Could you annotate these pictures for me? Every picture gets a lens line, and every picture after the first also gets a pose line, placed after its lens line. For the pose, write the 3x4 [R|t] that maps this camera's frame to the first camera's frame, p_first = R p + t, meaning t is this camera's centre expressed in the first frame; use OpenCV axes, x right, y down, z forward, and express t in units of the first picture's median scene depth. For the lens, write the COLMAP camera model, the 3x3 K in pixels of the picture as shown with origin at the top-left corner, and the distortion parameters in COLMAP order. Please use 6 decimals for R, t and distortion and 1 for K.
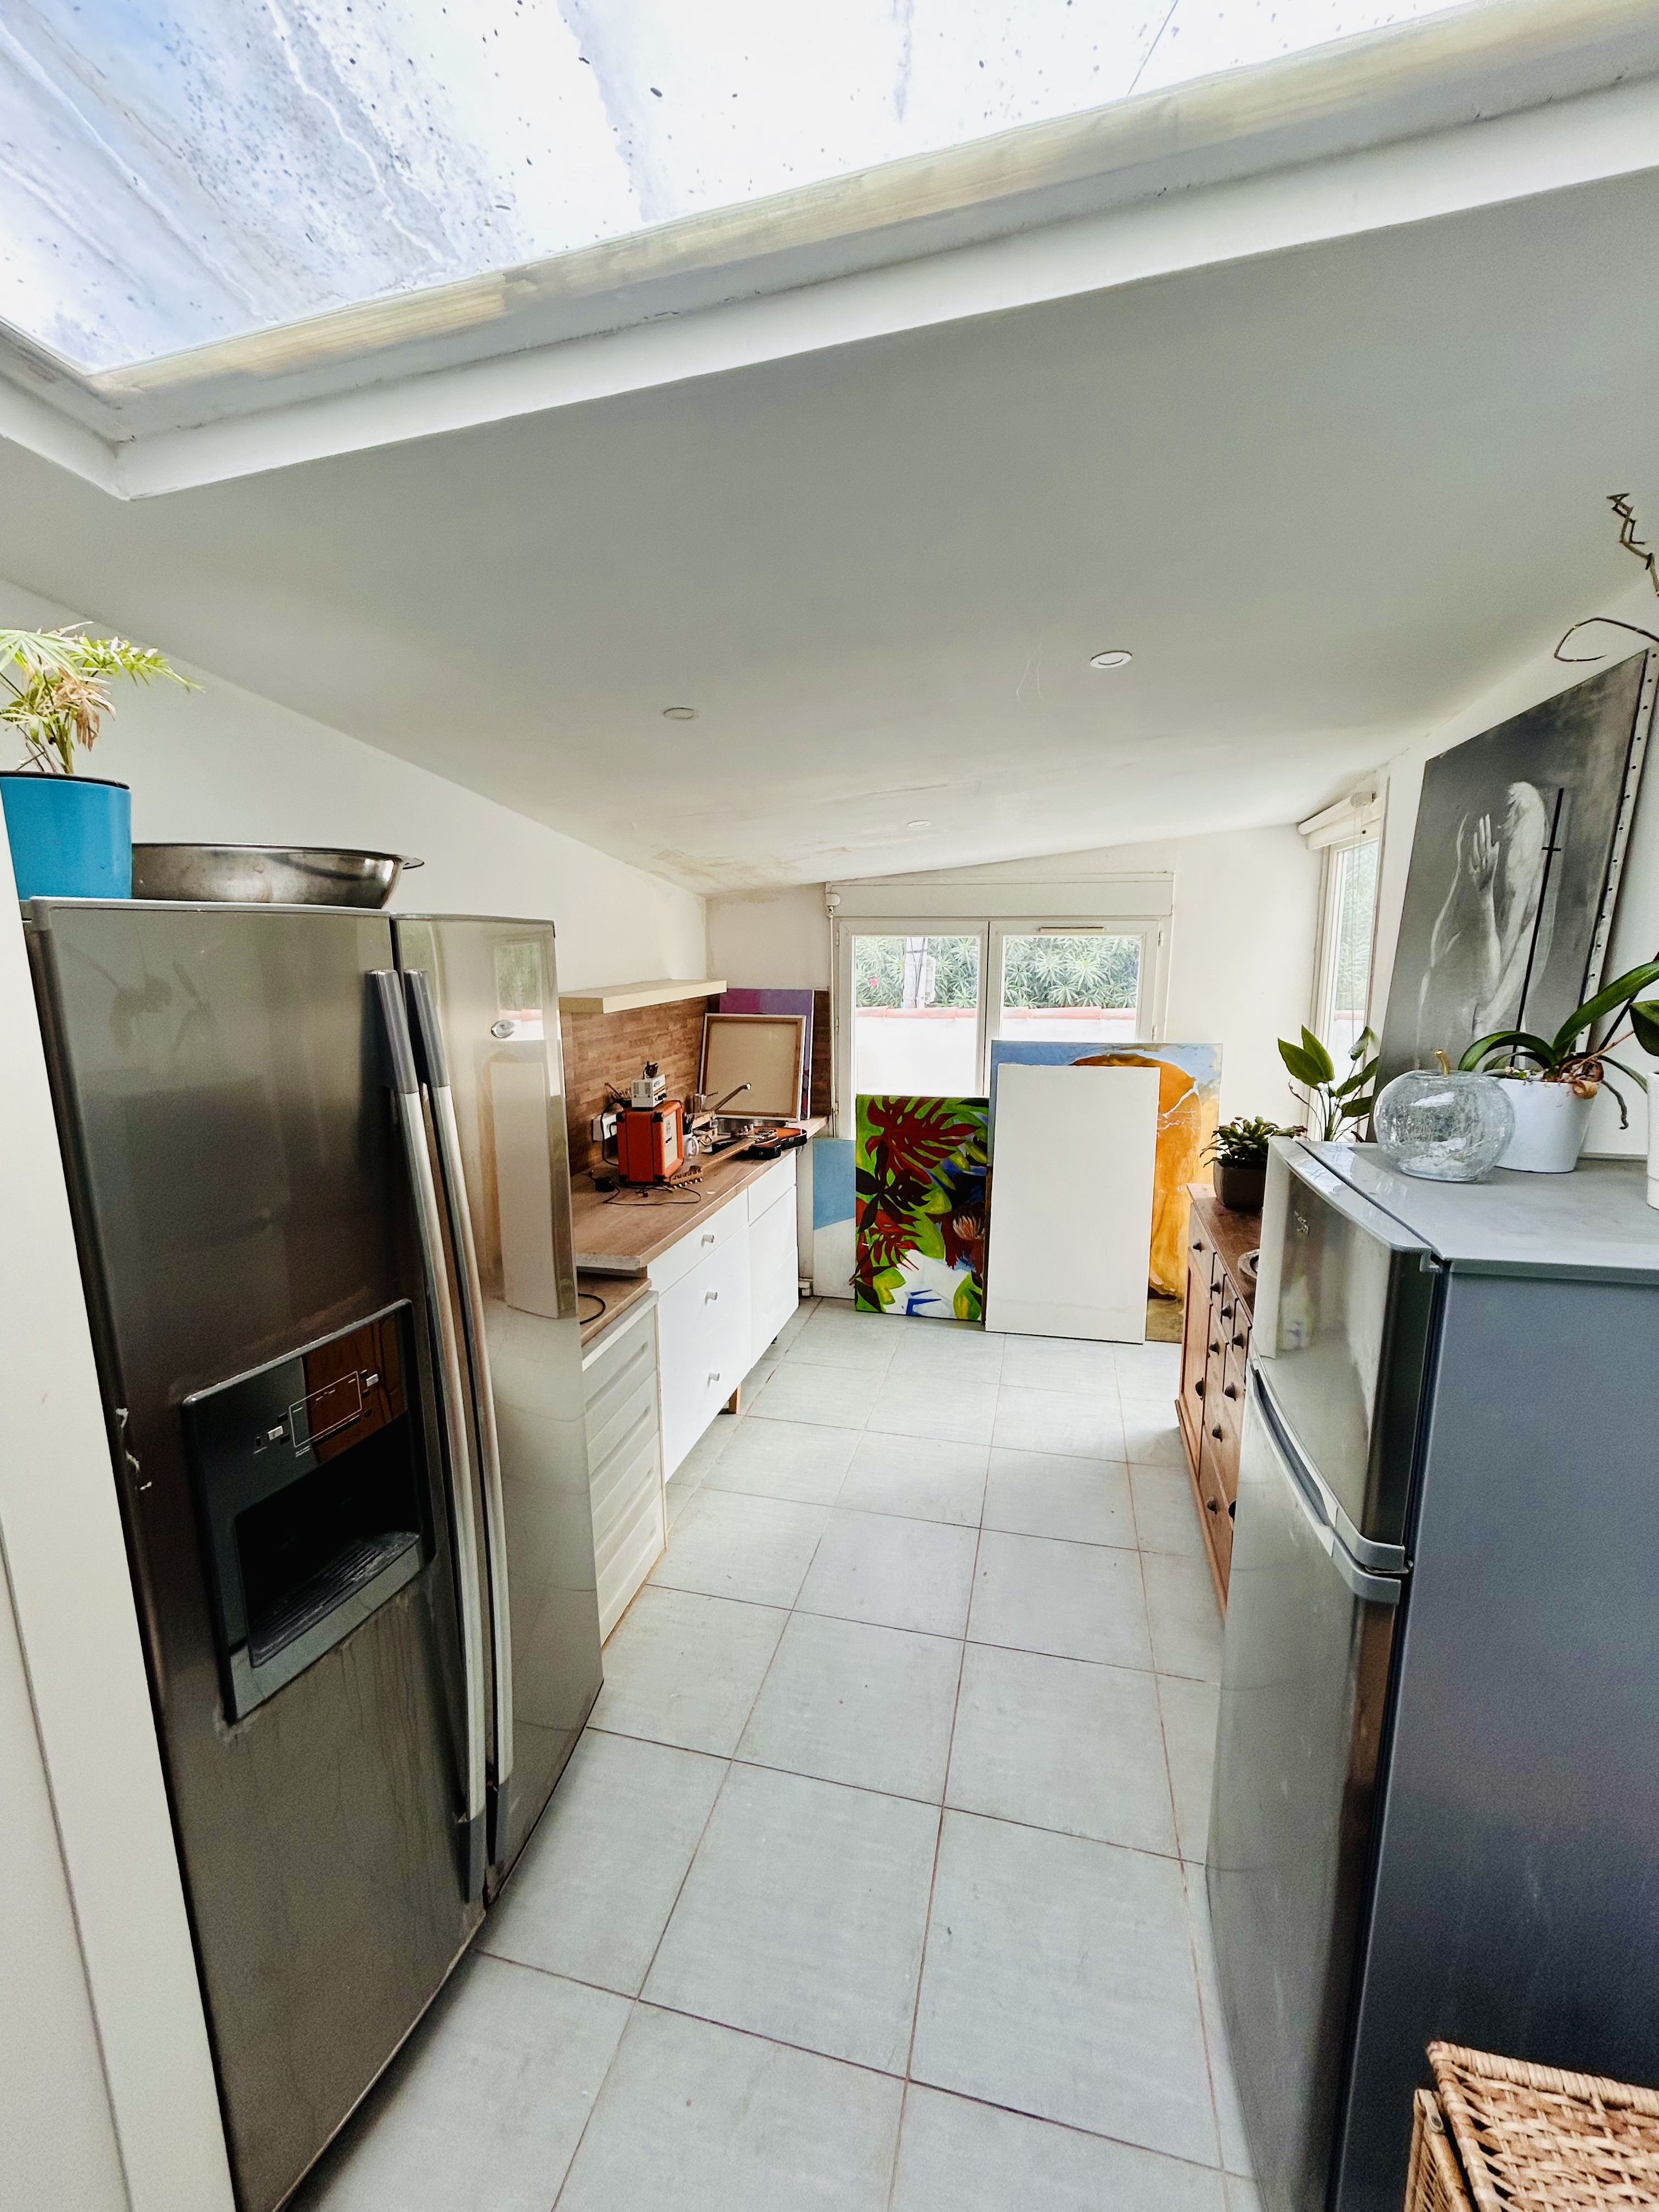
lens RADIAL K [[892.4, 0, 818.9], [0, 892.4, 1105.0], [0, 0, 1]] dist [-0.000518, -0.001099]
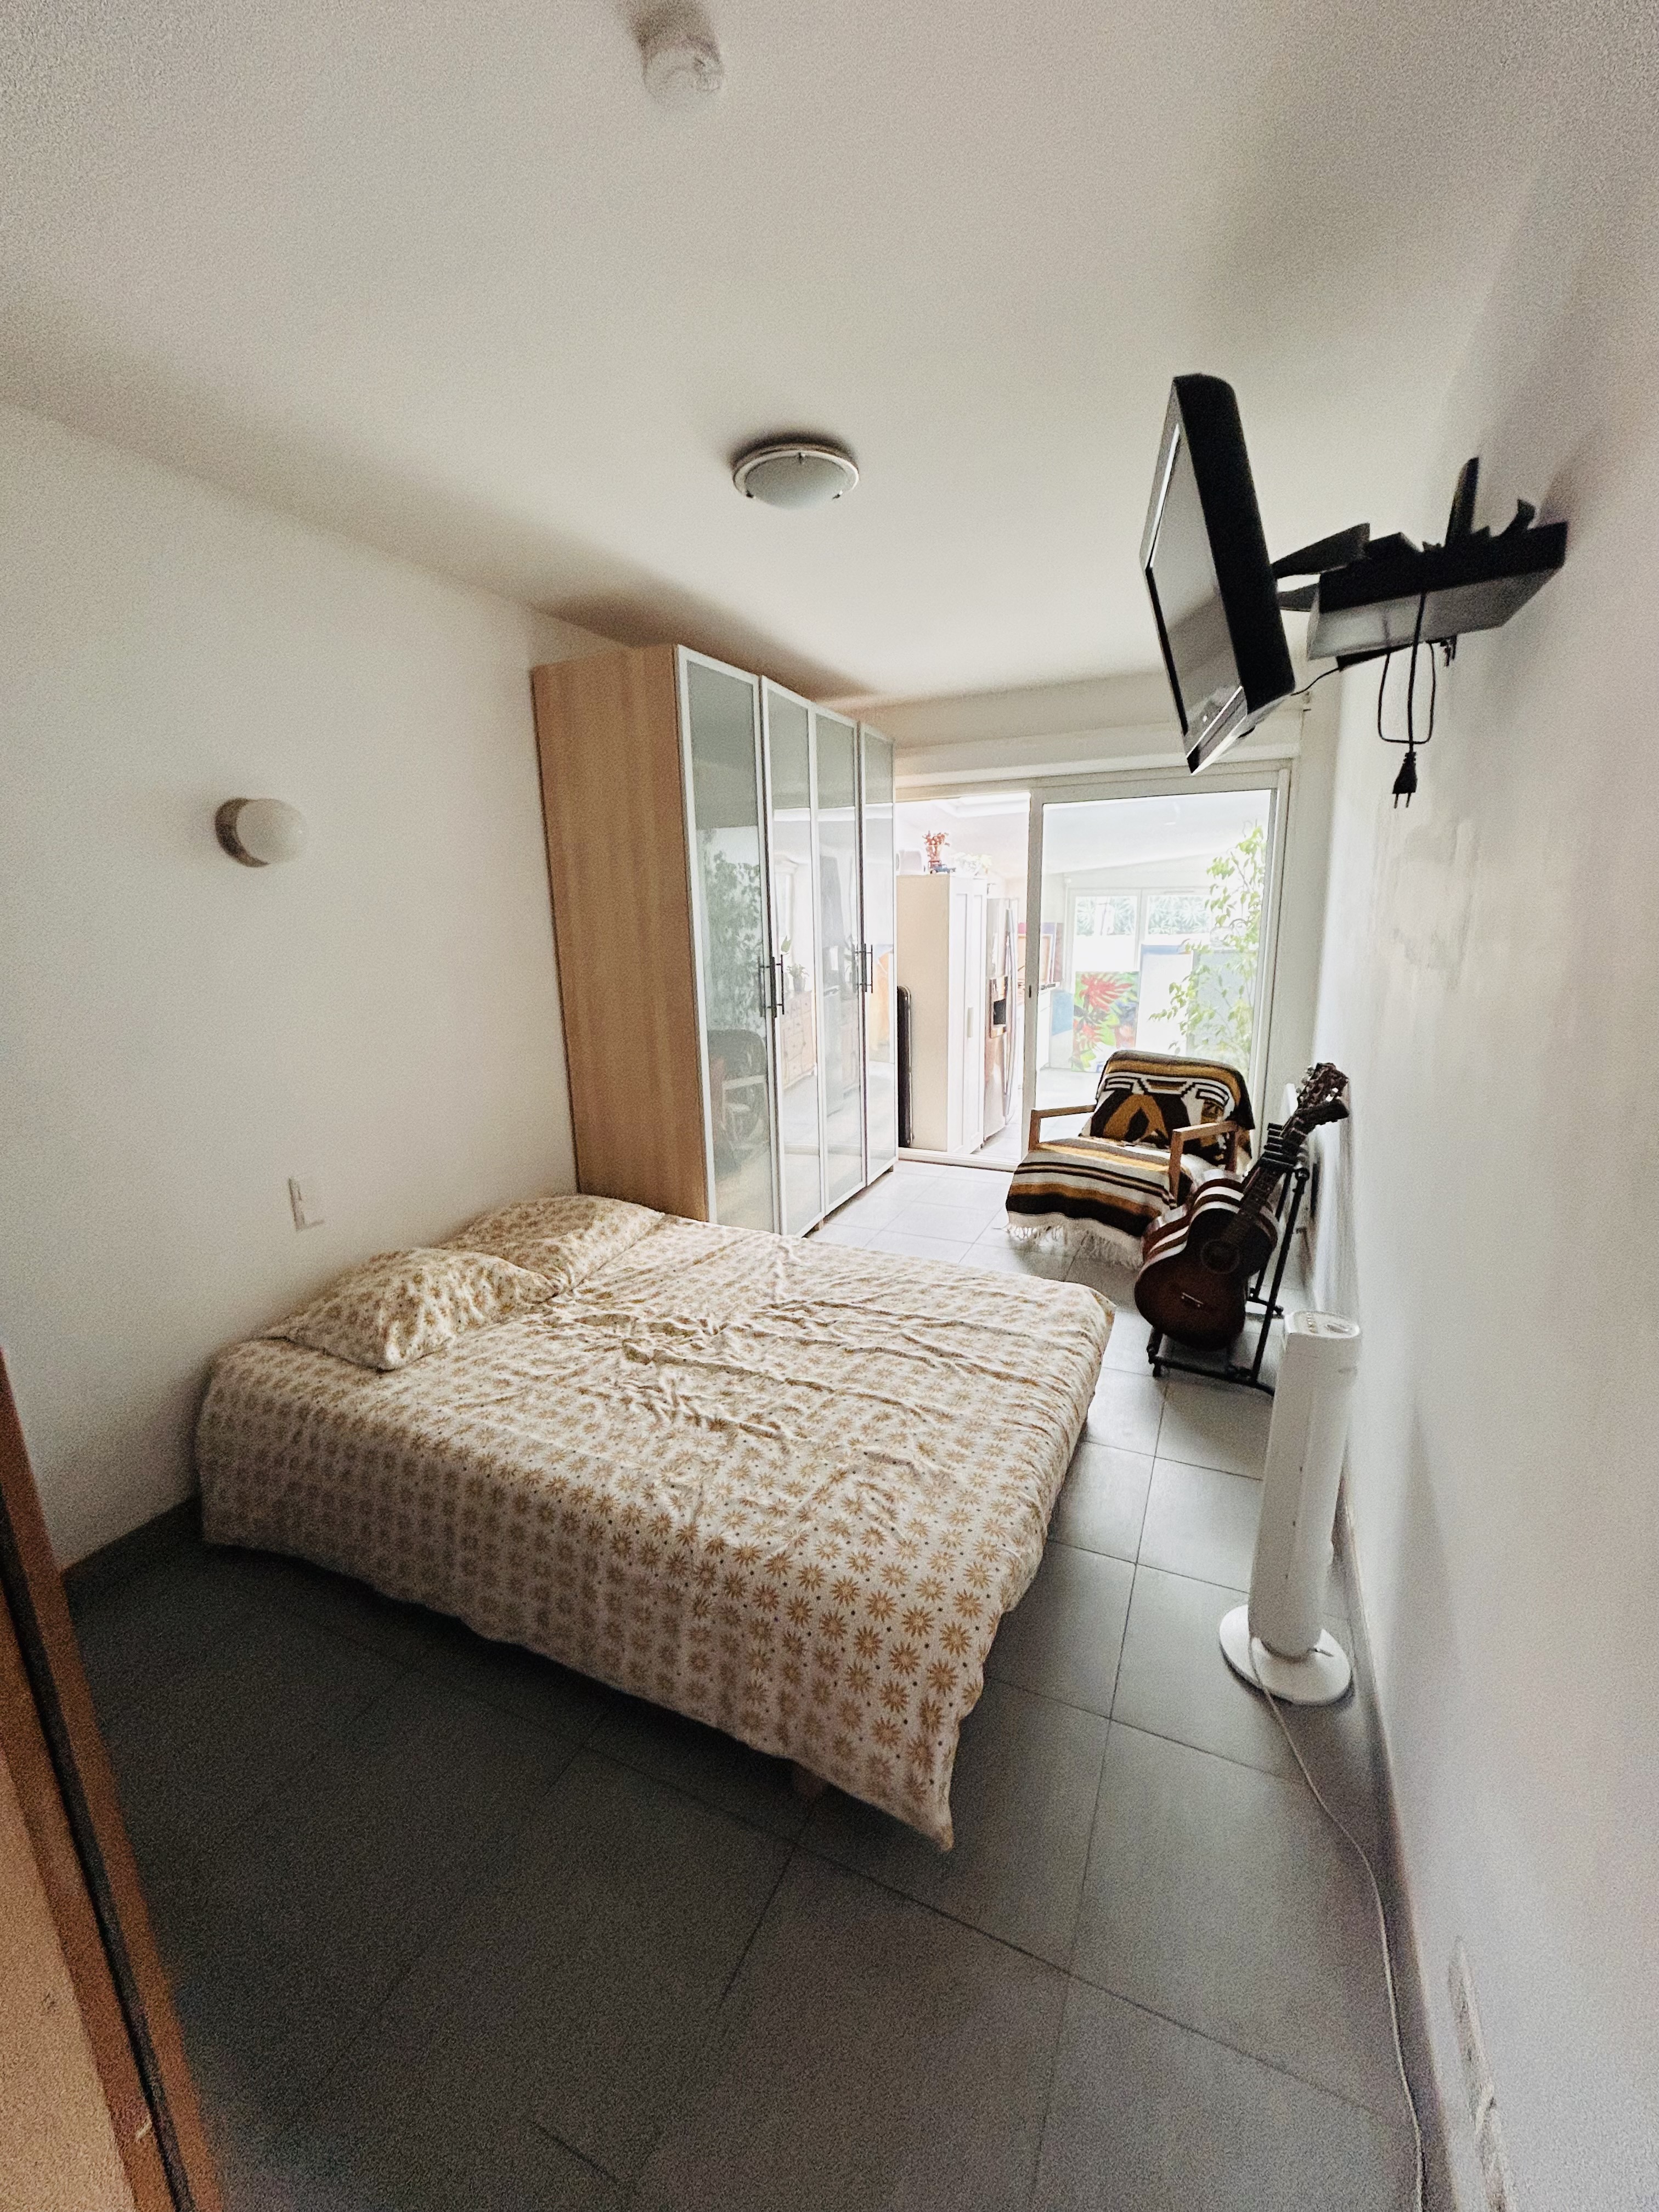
lens RADIAL K [[892.4, 0, 820.5], [0, 892.4, 1102.7], [0, 0, 1]] dist [-0.000518, -0.001099]
pose [[0.984049, 0.025759, -0.176023, -0.179220], [-0.017720, 0.998733, 0.047092, 0.219055], [0.177013, -0.043221, 0.983259, -1.269422]]
